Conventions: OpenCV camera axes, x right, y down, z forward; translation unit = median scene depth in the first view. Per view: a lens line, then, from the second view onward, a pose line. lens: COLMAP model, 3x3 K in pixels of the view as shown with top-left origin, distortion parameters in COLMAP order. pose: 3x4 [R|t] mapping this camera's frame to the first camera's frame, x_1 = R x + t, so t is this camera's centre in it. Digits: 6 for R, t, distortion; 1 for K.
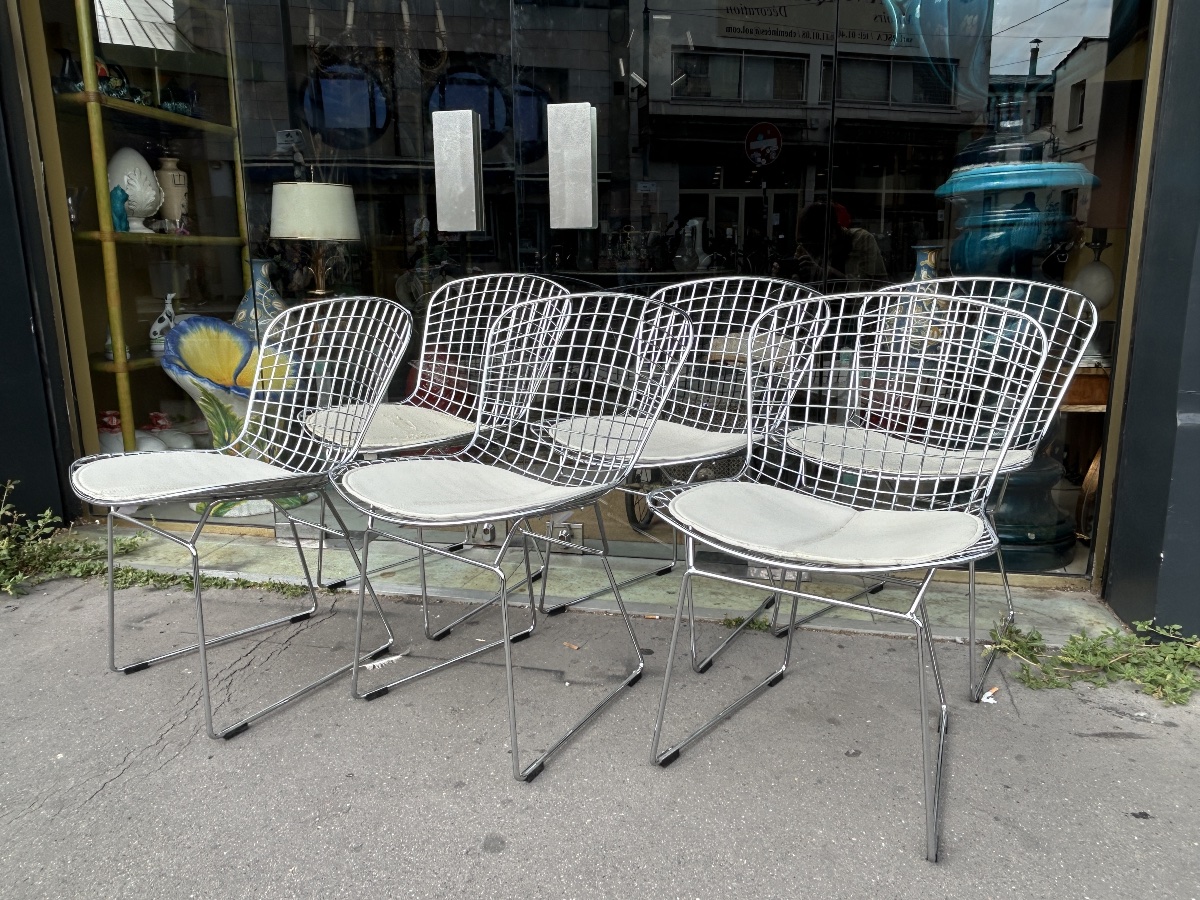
lens RADIAL K [[851.8, 0, 595.6], [0, 851.8, 442.3], [0, 0, 1]] dist [-0.002639, 0.000029]
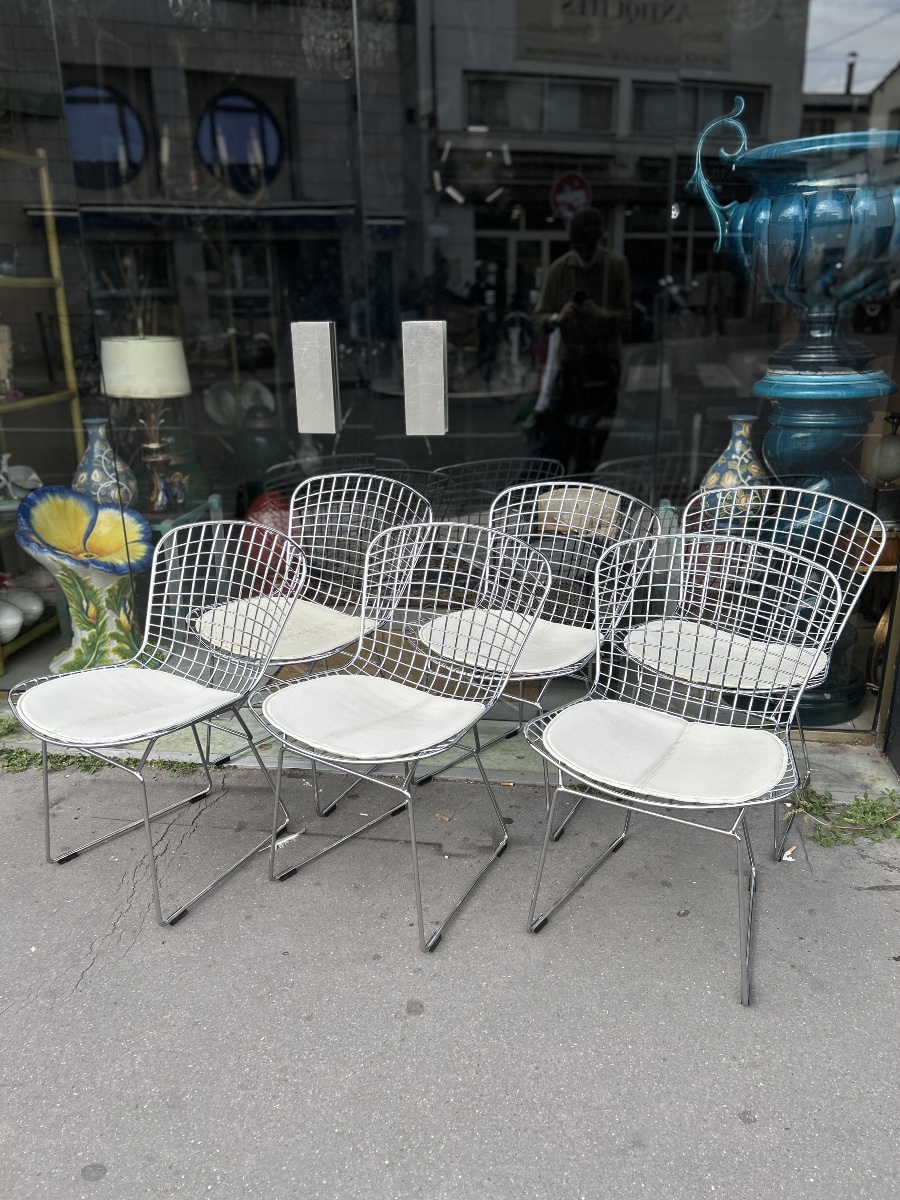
lens RADIAL K [[902.5, 0, 450.0], [0, 902.5, 600.0], [0, 0, 1]] dist [0.023075, -0.002310]
pose [[0.997238, -0.027575, 0.068957, -0.092378], [0.019515, 0.993181, 0.114937, -0.193757], [-0.071656, -0.113273, 0.990977, -0.193097]]
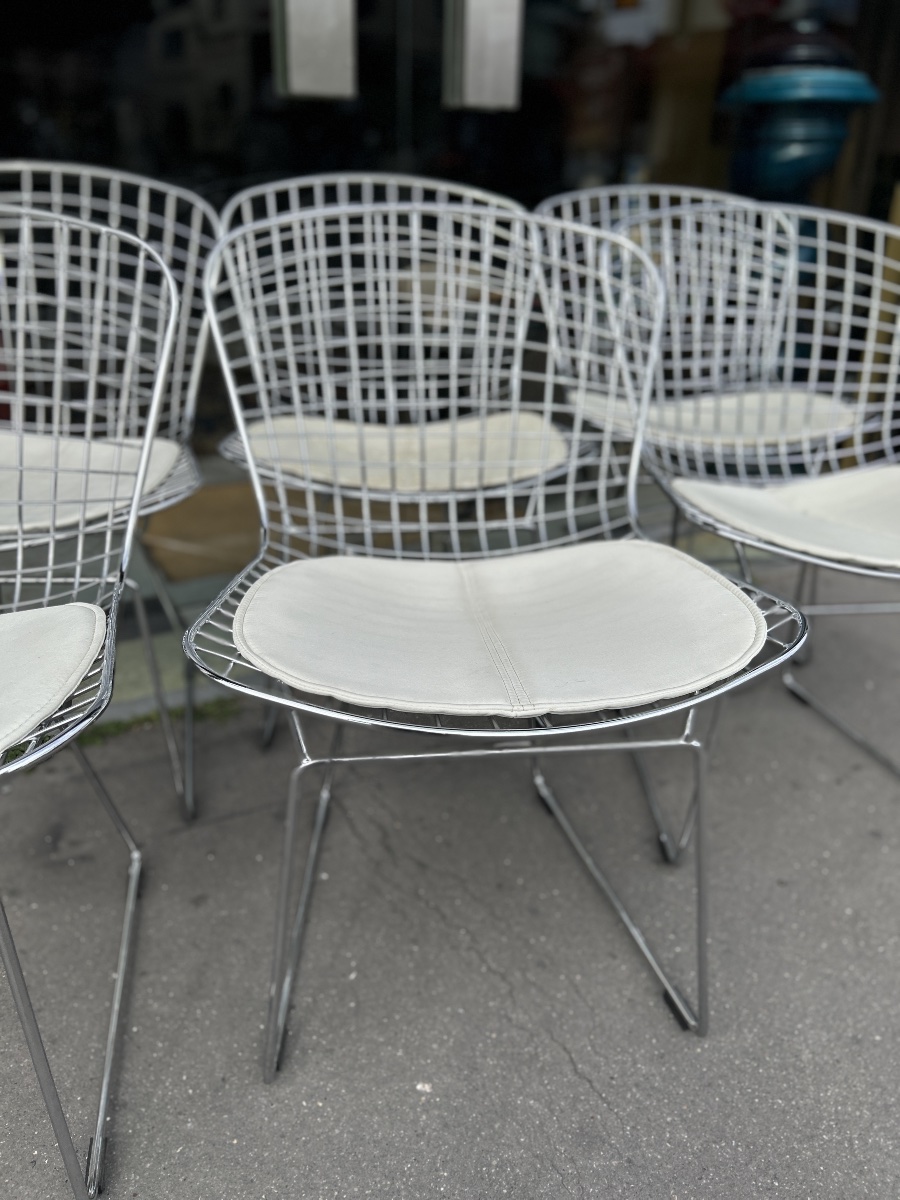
lens RADIAL K [[925.6, 0, 450.0], [0, 925.6, 600.0], [0, 0, 1]] dist [0.002274, 0.006707]
pose [[0.756963, -0.244914, 0.605825, -0.690569], [0.102957, 0.960227, 0.259544, -0.072467], [-0.645296, -0.134091, 0.752073, 0.431246]]
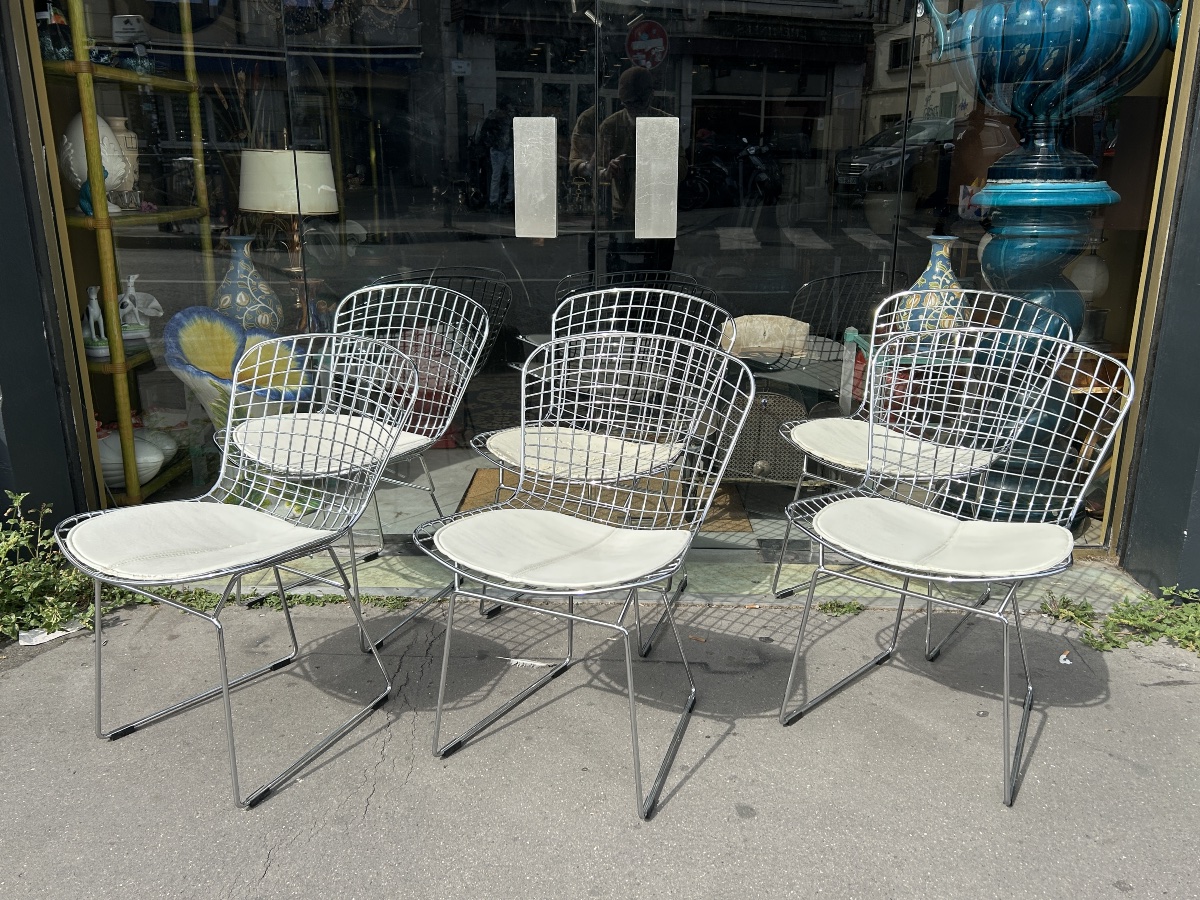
lens RADIAL K [[996.1, 0, 600.0], [0, 996.1, 450.0], [0, 0, 1]] dist [0.031997, -0.011701]
pose [[0.982443, -0.037227, 0.182810, -0.362629], [0.023745, 0.996871, 0.075393, -0.099451], [-0.185045, -0.069729, 0.980253, -0.209459]]
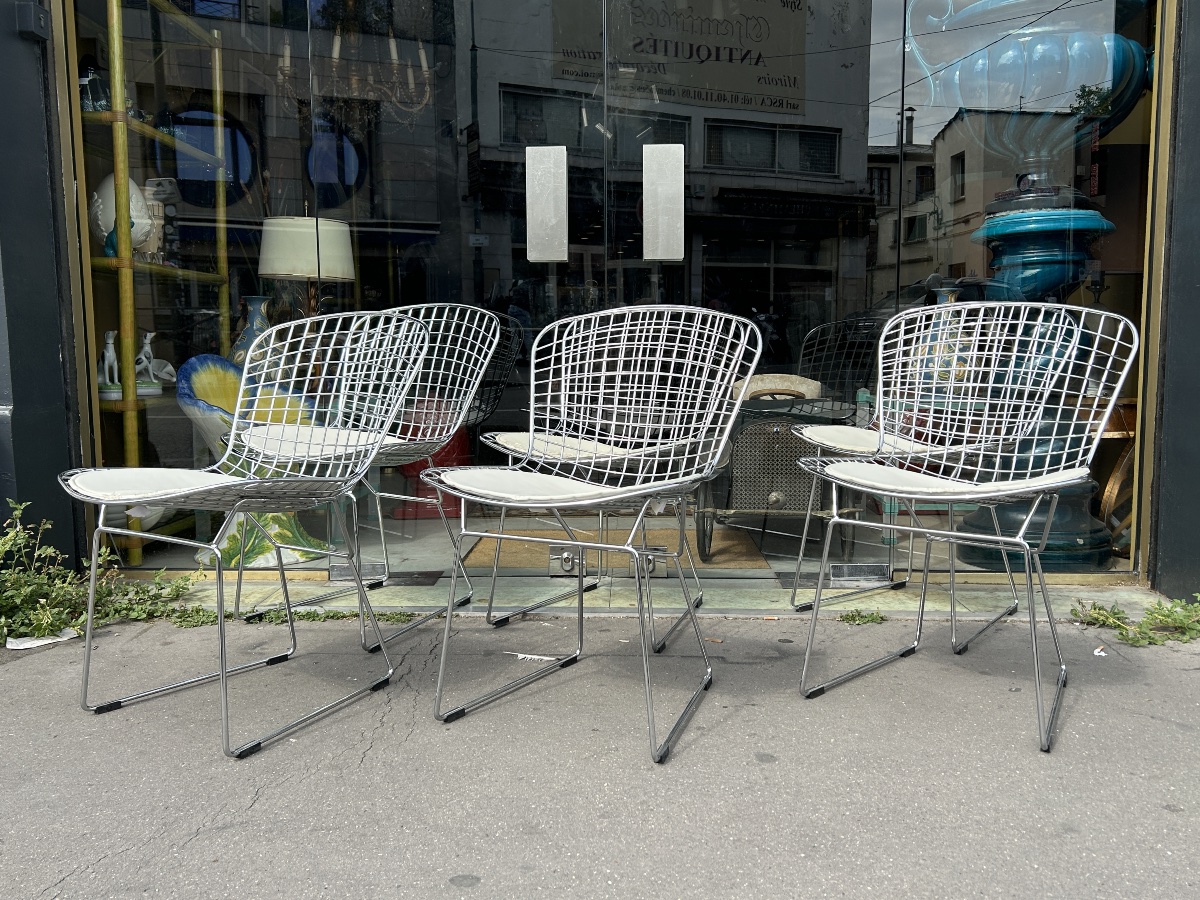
lens RADIAL K [[1023.6, 0, 610.8], [0, 1023.6, 449.8], [0, 0, 1]] dist [0.029351, -0.005323]
pose [[0.983111, -0.011868, 0.182623, -0.365775], [0.031338, 0.994073, -0.104099, 0.126891], [-0.180305, 0.108064, 0.977657, -0.227076]]
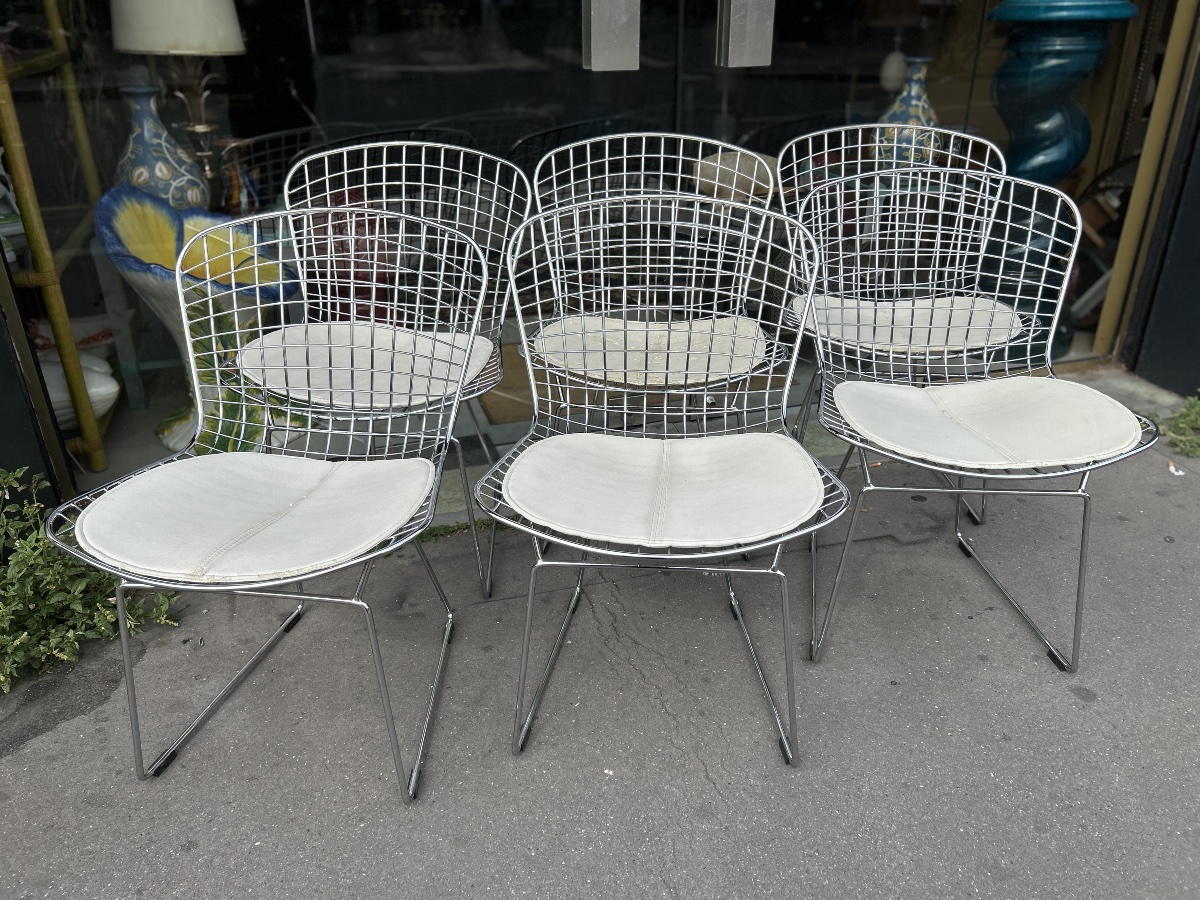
lens RADIAL K [[902.5, 0, 595.5], [0, 902.5, 443.5], [0, 0, 1]] dist [0.023075, -0.002310]
pose [[0.874971, -0.210227, 0.436154, -0.744463], [0.099031, 0.959479, 0.263803, -0.156150], [-0.473939, -0.187627, 0.860336, 0.207908]]
